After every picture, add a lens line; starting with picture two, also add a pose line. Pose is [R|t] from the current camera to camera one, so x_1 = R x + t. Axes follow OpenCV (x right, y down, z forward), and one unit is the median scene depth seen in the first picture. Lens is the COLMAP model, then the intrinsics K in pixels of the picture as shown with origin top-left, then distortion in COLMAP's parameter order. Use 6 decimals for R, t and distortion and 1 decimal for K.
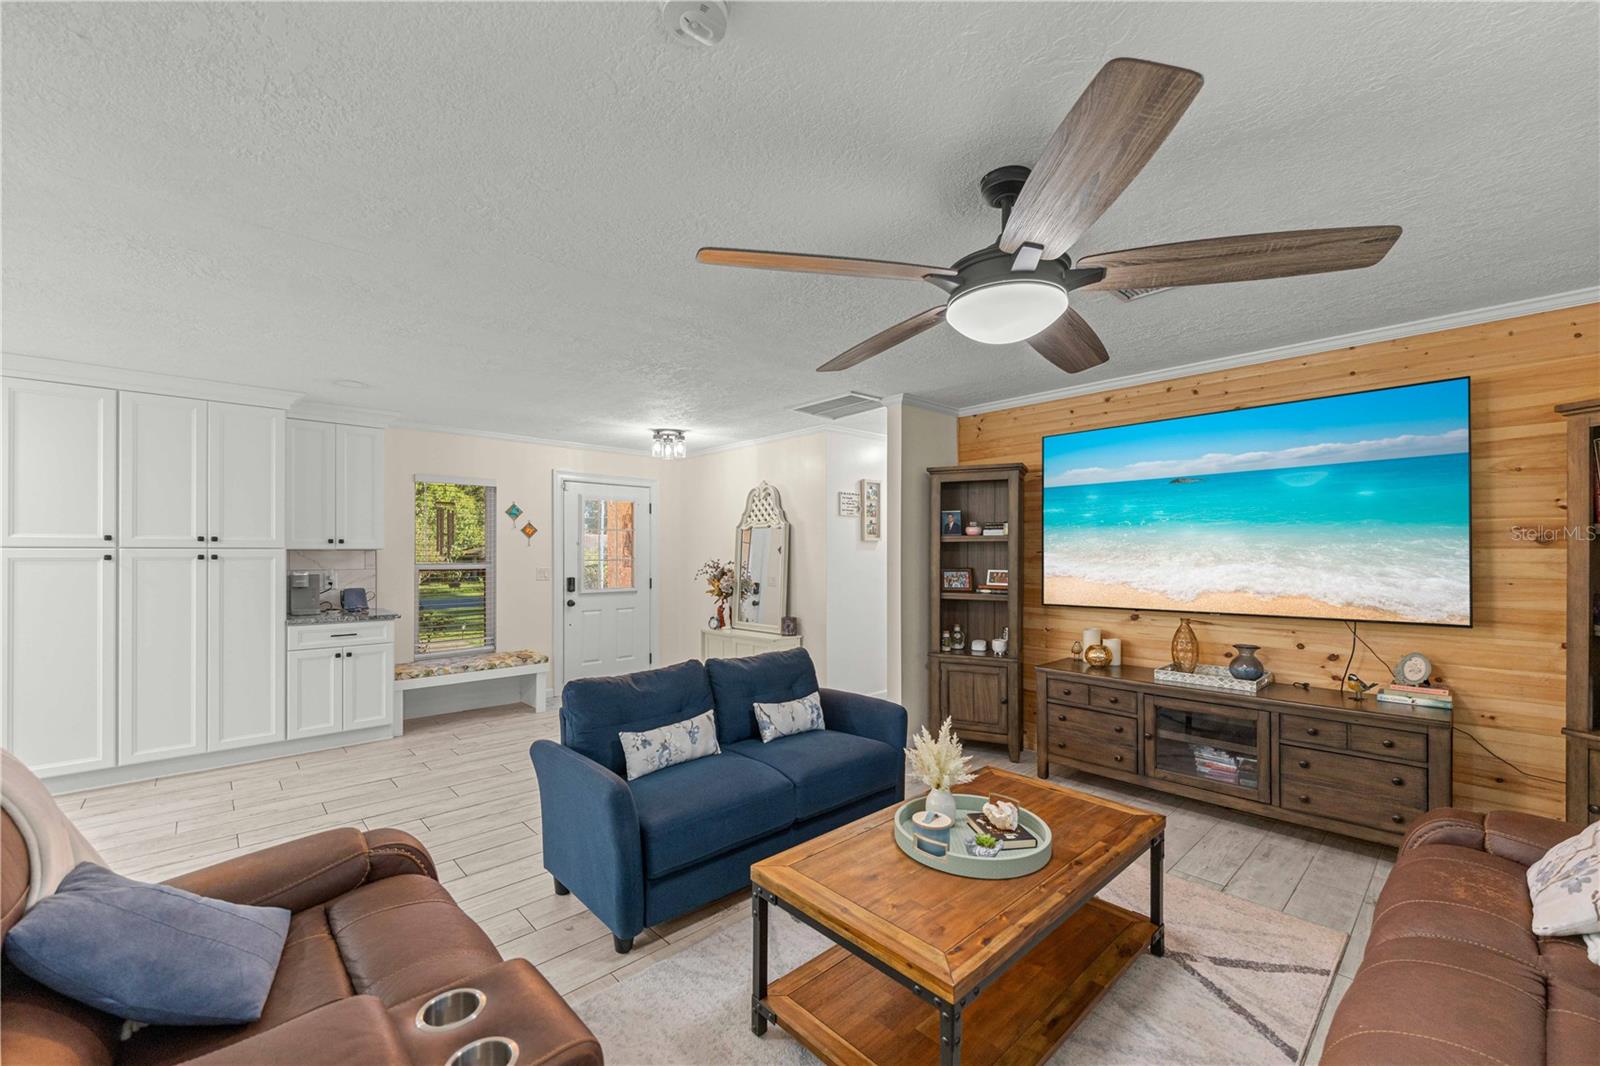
lens RADIAL K [[629.4, 0, 800.6], [0, 629.4, 551.1], [0, 0, 1]] dist [-0.000348, -0.001179]
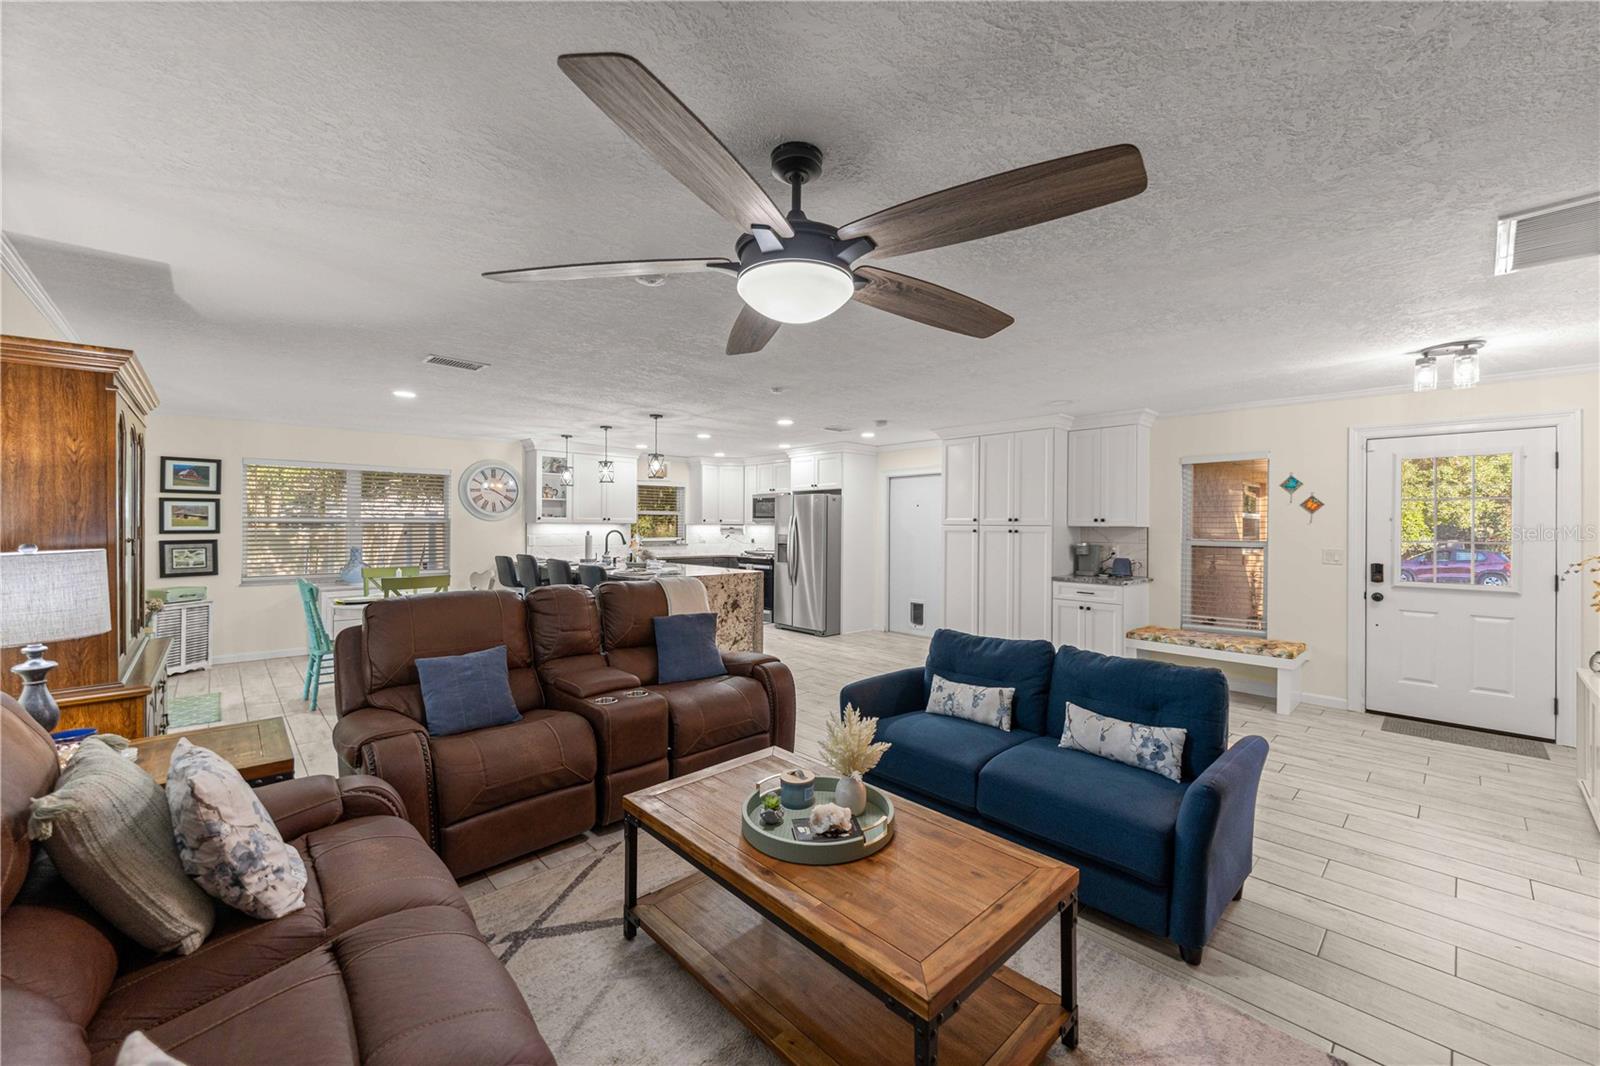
lens RADIAL K [[629.4, 0, 812.2], [0, 629.4, 526.5], [0, 0, 1]] dist [-0.000348, -0.001179]
pose [[0.004748, 0.002191, -0.999986, 0.628086], [-0.003077, 0.999993, 0.002176, -0.004674], [0.999984, 0.003066, 0.004755, 0.490058]]
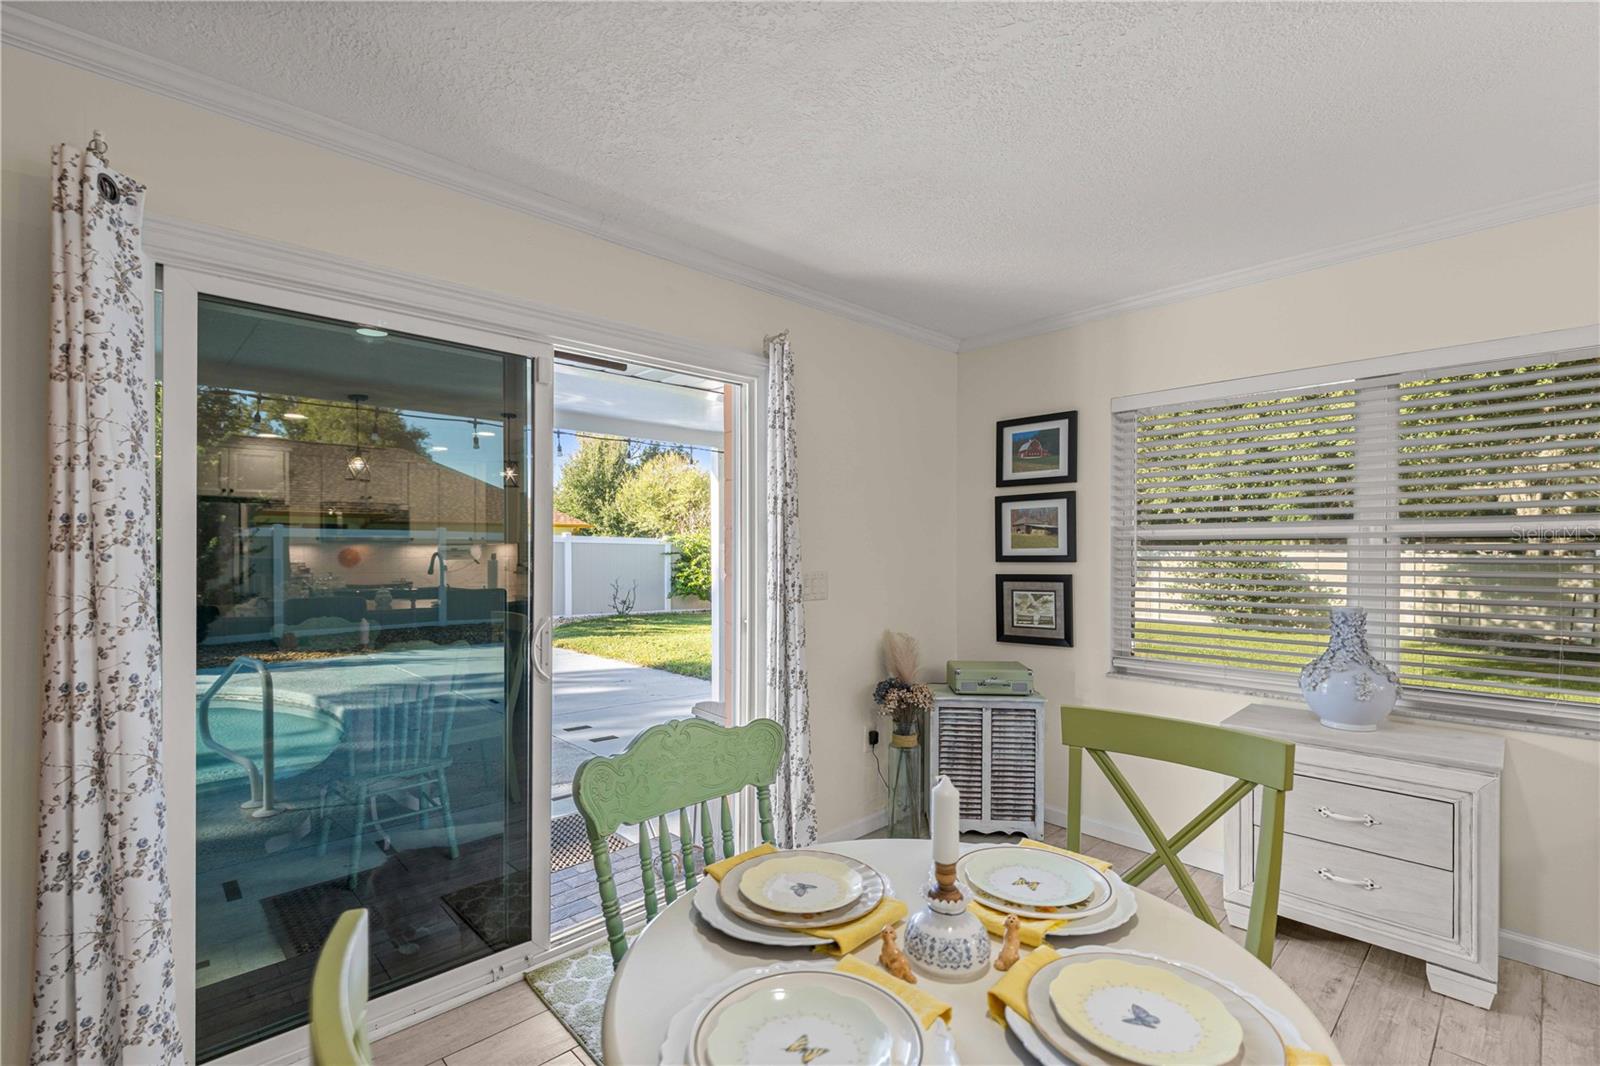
lens RADIAL K [[712.0, 0, 791.2], [0, 712.0, 557.1], [0, 0, 1]] dist [-0.004676, 0.000102]
pose [[-0.999964, 0.003447, 0.007716, -0.606243], [0.003492, 0.999977, 0.005789, 0.007778], [-0.007696, 0.005816, -0.999953, -0.112440]]
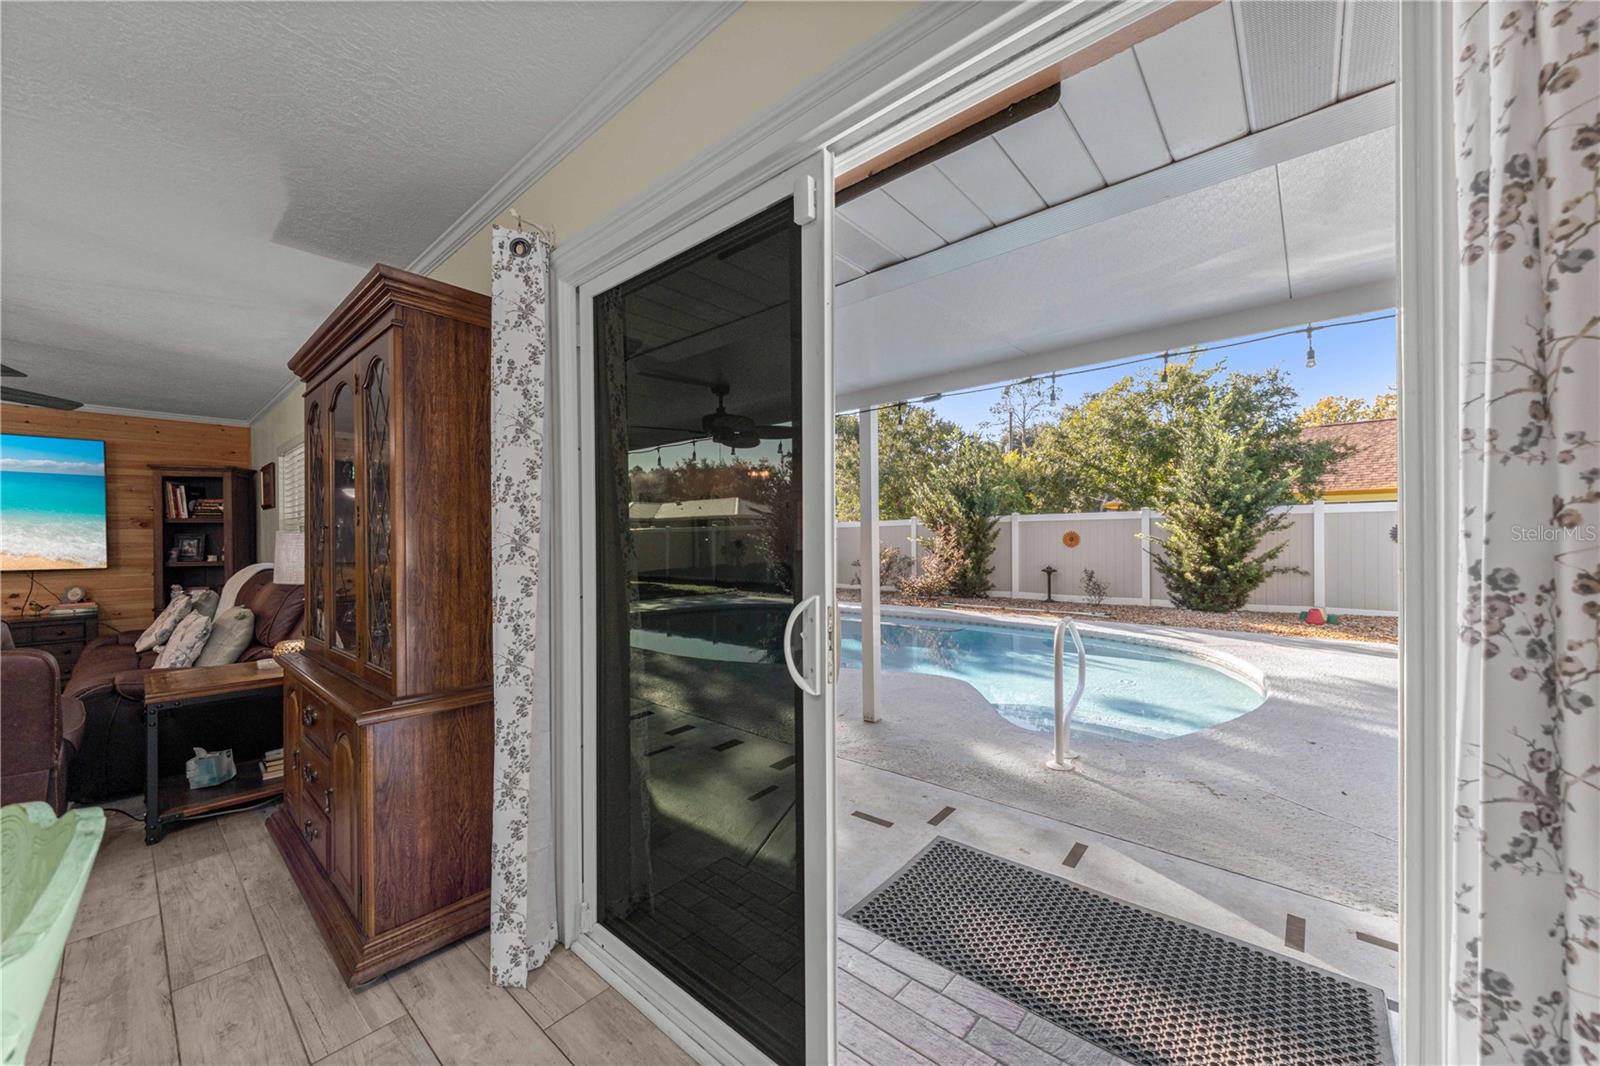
lens RADIAL K [[604.3, 0, 815.1], [0, 604.3, 539.6], [0, 0, 1]] dist [0.001648, -0.000212]
pose [[-0.109320, -0.003642, 0.994000, -0.757199], [0.003137, 0.999987, 0.004009, 0.021674], [-0.994002, 0.003557, -0.109307, -0.713006]]
